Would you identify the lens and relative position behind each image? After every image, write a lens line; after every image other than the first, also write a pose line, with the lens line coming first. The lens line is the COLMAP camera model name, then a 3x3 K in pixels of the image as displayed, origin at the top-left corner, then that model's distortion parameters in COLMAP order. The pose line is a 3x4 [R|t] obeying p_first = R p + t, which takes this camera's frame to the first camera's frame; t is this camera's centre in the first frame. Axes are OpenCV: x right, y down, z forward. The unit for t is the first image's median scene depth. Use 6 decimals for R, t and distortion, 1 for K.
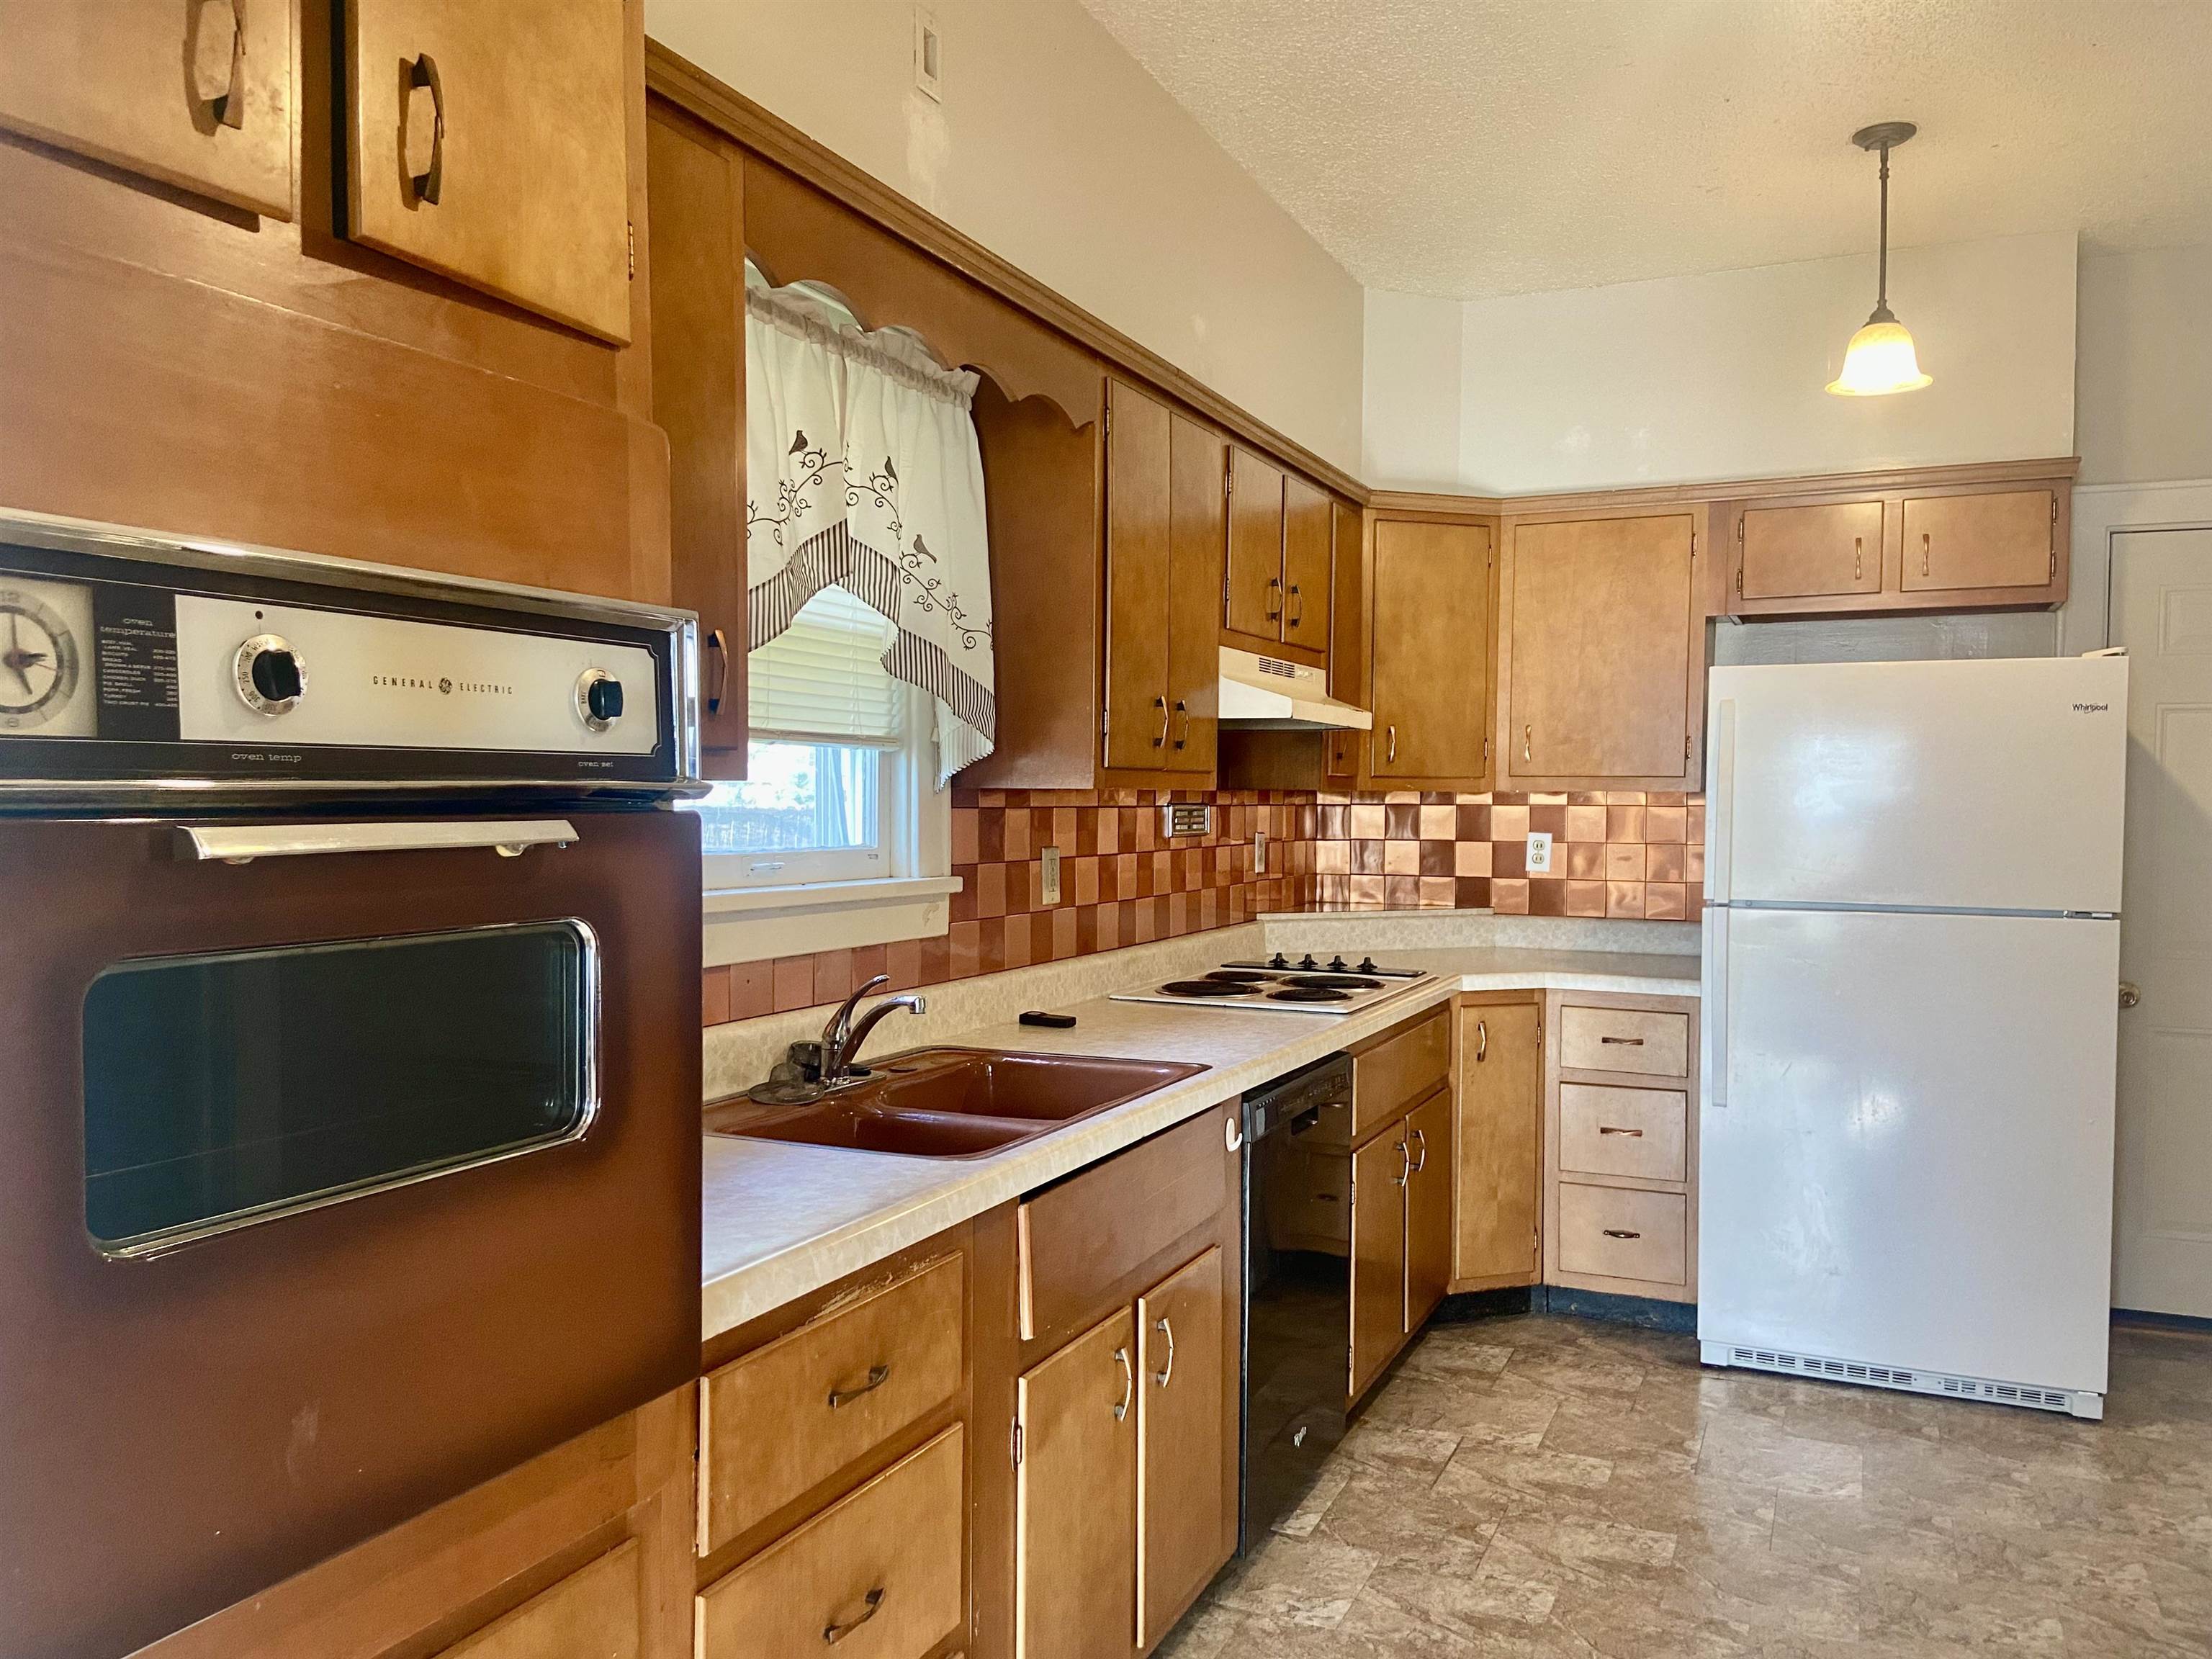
lens RADIAL K [[1666.4, 0, 1112.0], [0, 1666.4, 842.0], [0, 0, 1]] dist [0.090554, -0.078464]
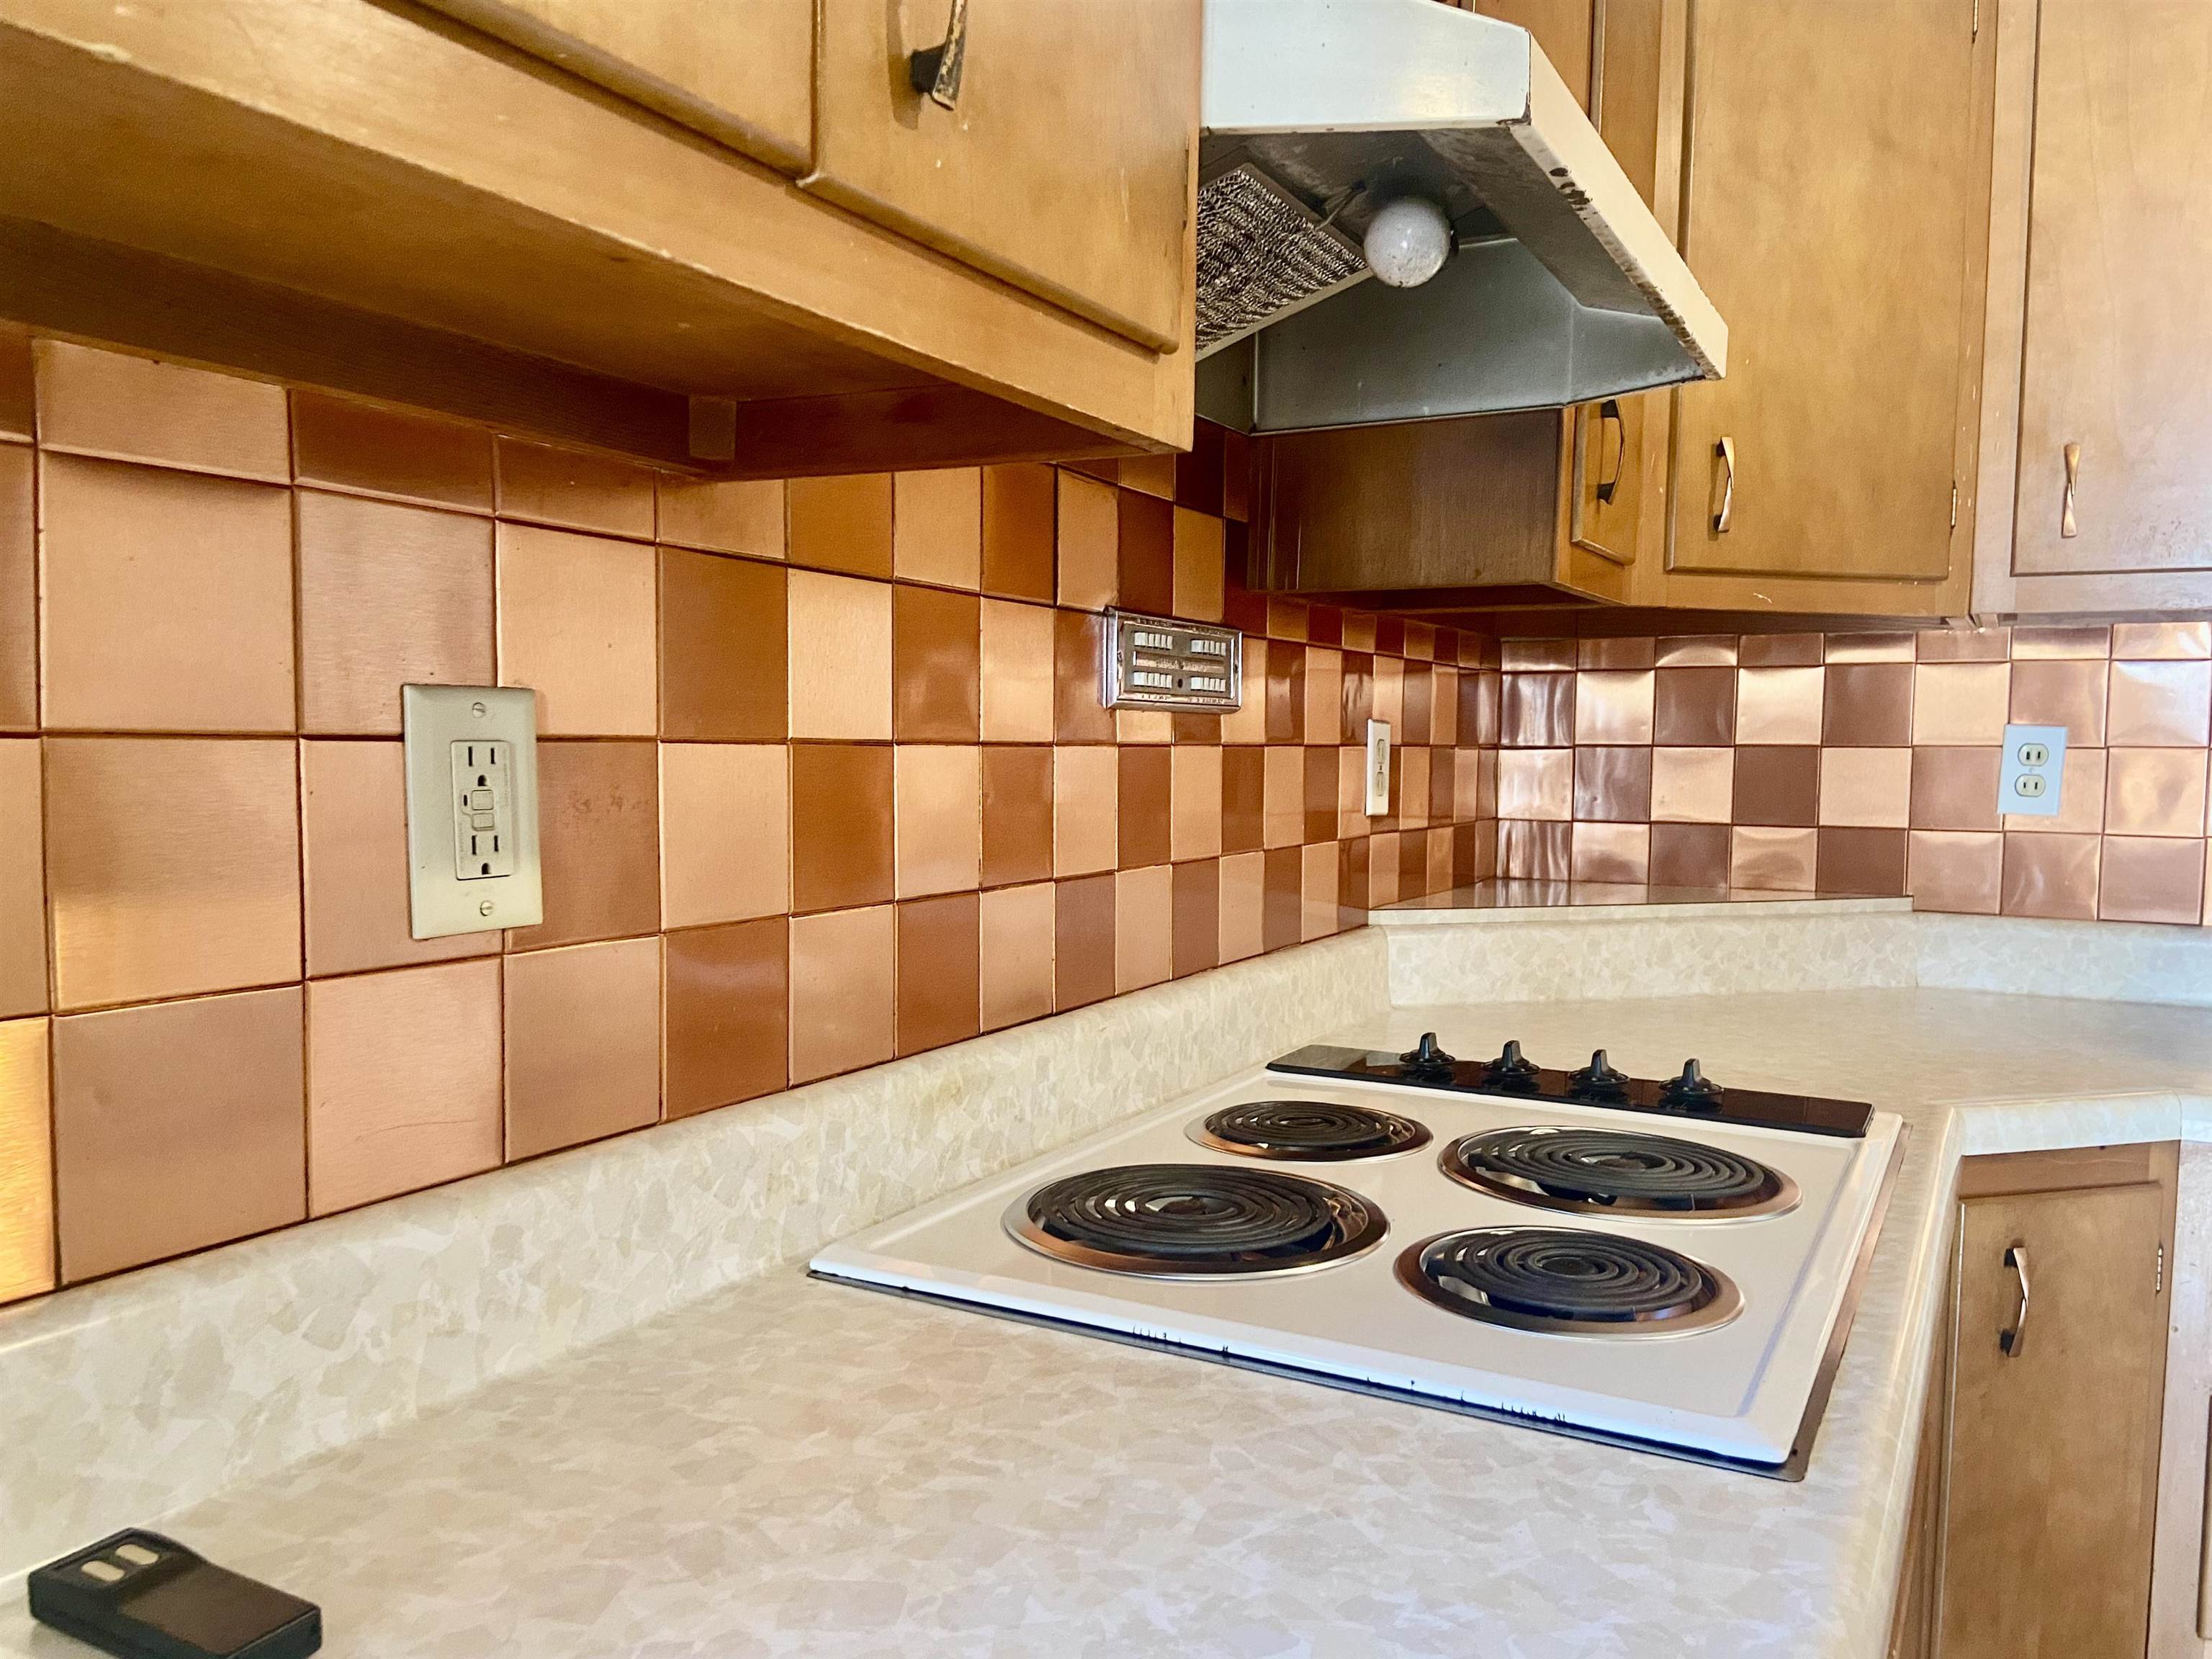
lens RADIAL K [[1657.8, 0, 1138.0], [0, 1657.8, 846.3], [0, 0, 1]] dist [0.127371, -0.166907]
pose [[0.998266, 0.007054, -0.058446, 0.061459], [-0.005103, 0.999427, 0.033467, 0.014699], [0.058649, -0.033110, 0.997729, 0.670148]]
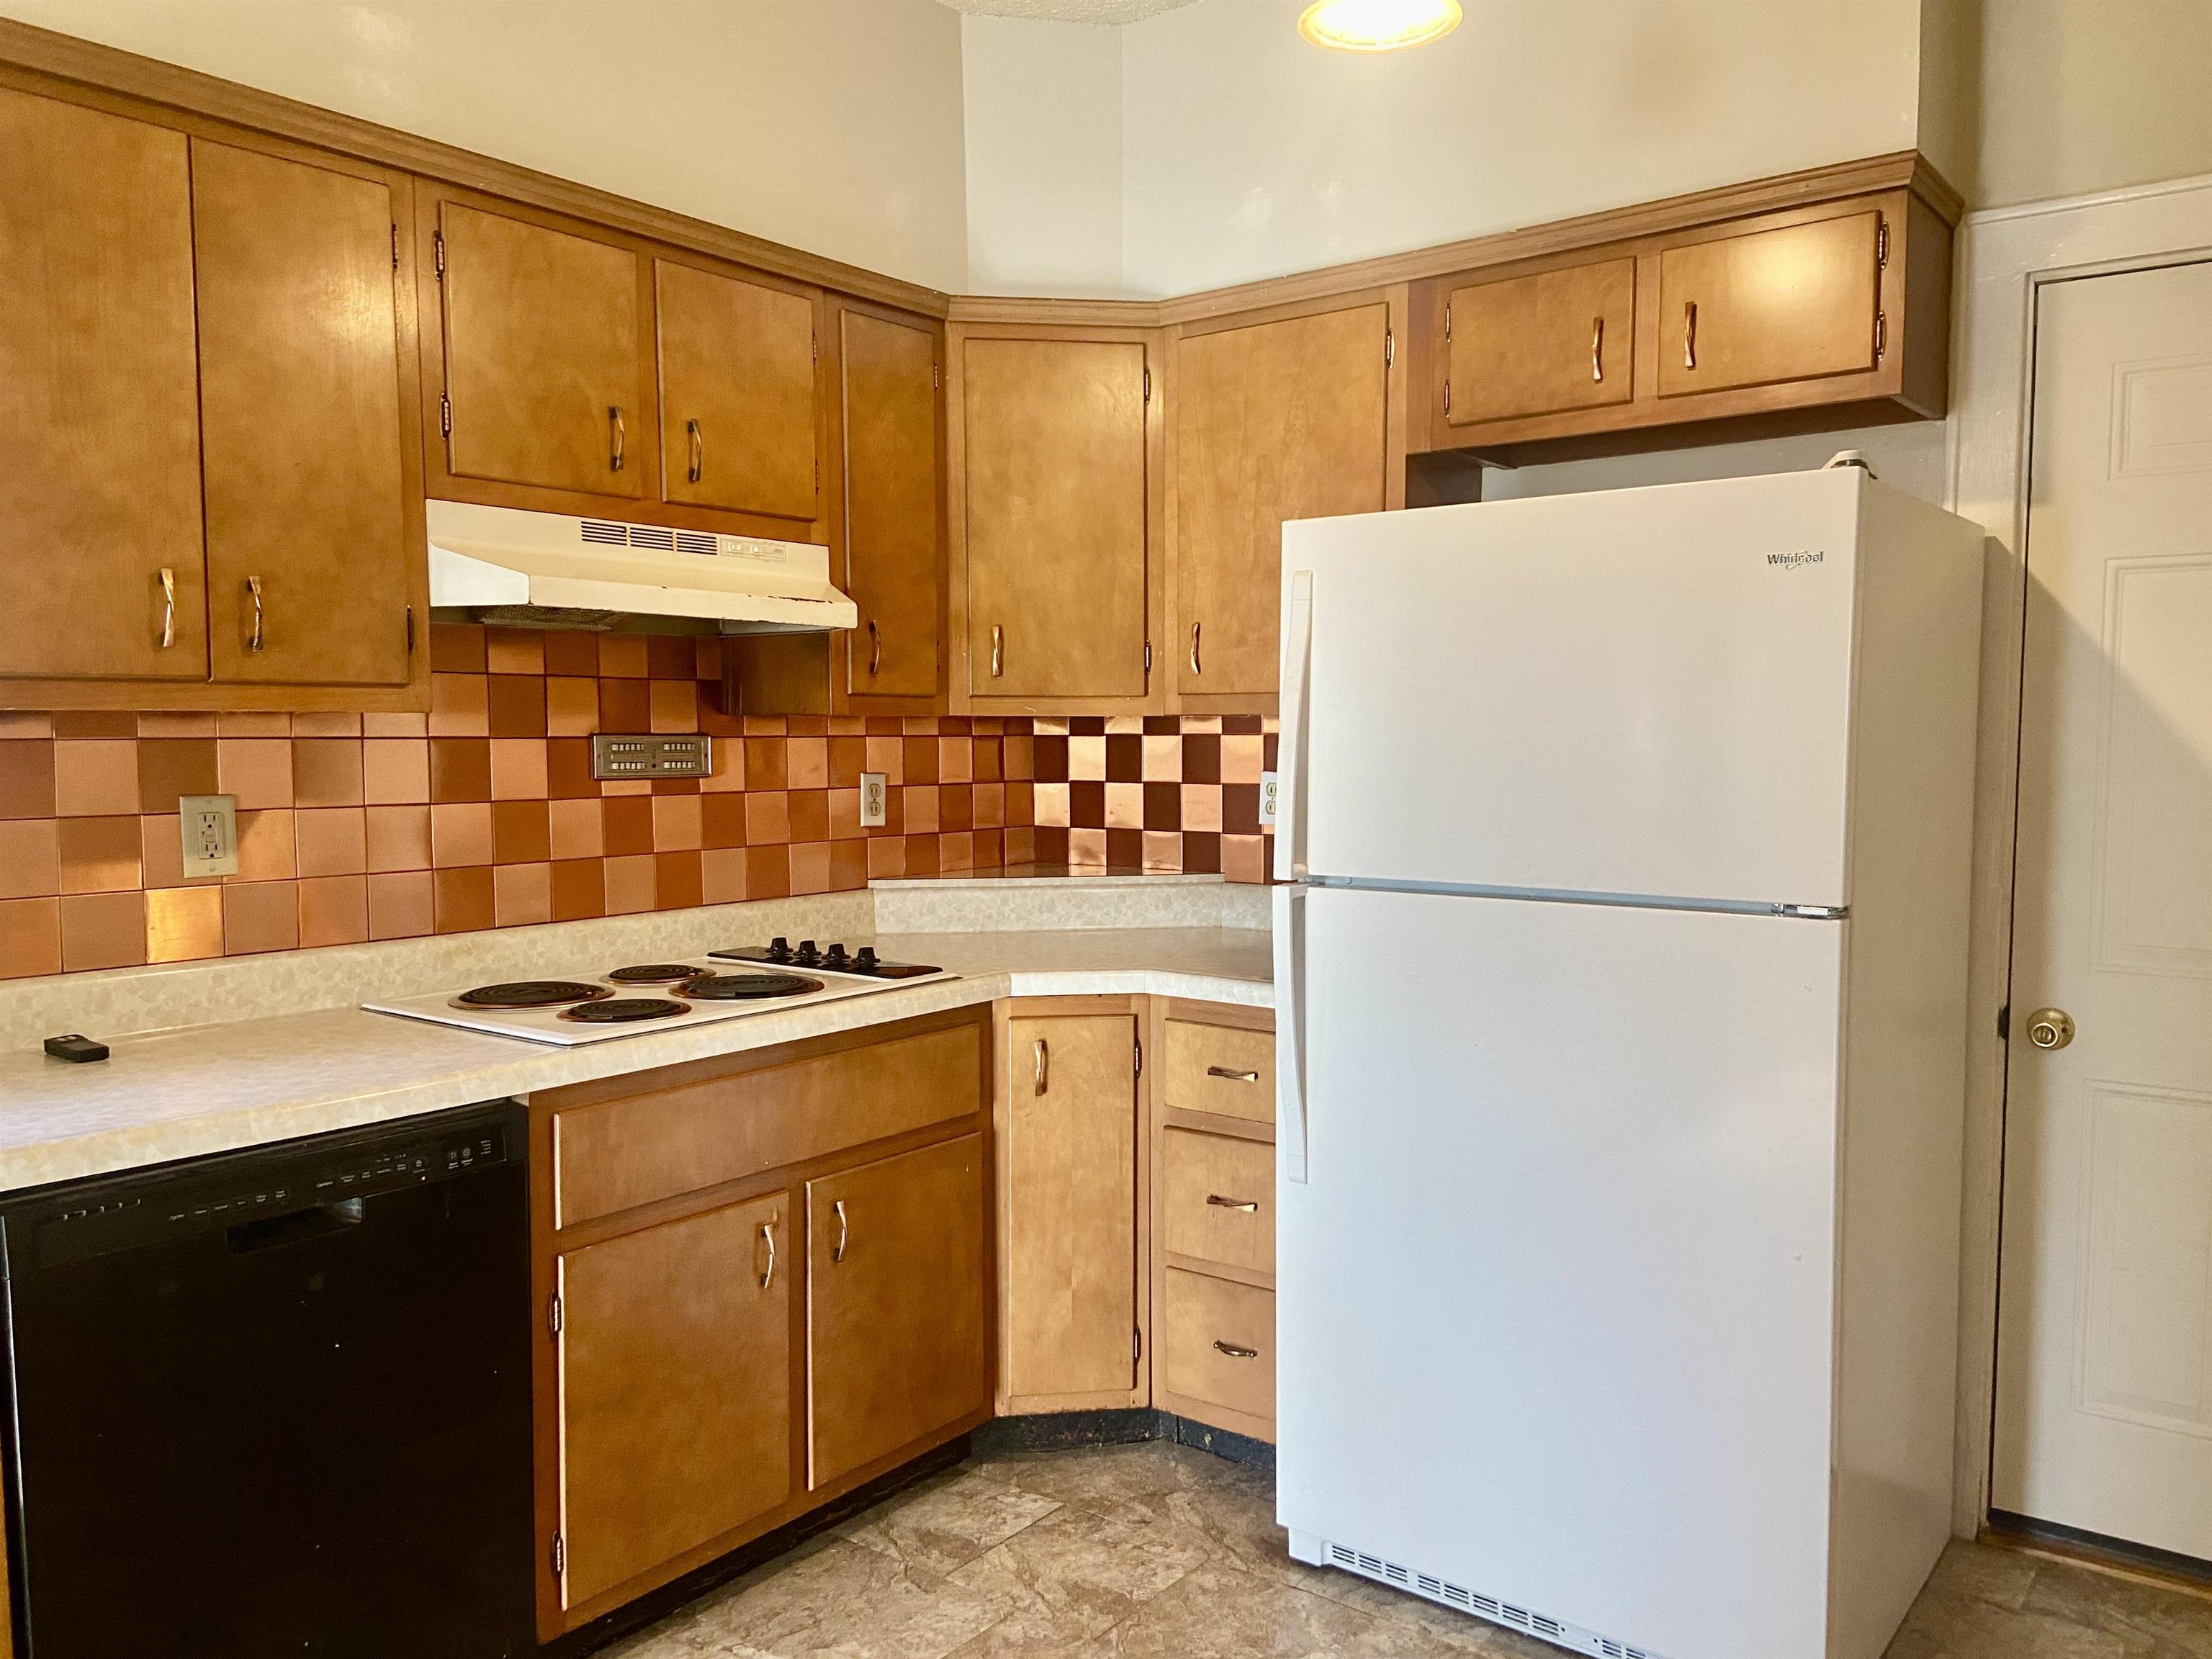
lens RADIAL K [[1657.8, 0, 1138.0], [0, 1657.8, 846.3], [0, 0, 1]] dist [0.127371, -0.166907]
pose [[0.974470, 0.007740, -0.224385, 0.439318], [0.001462, 0.999166, 0.040811, -0.003575], [0.224514, -0.040097, 0.973646, 0.342148]]
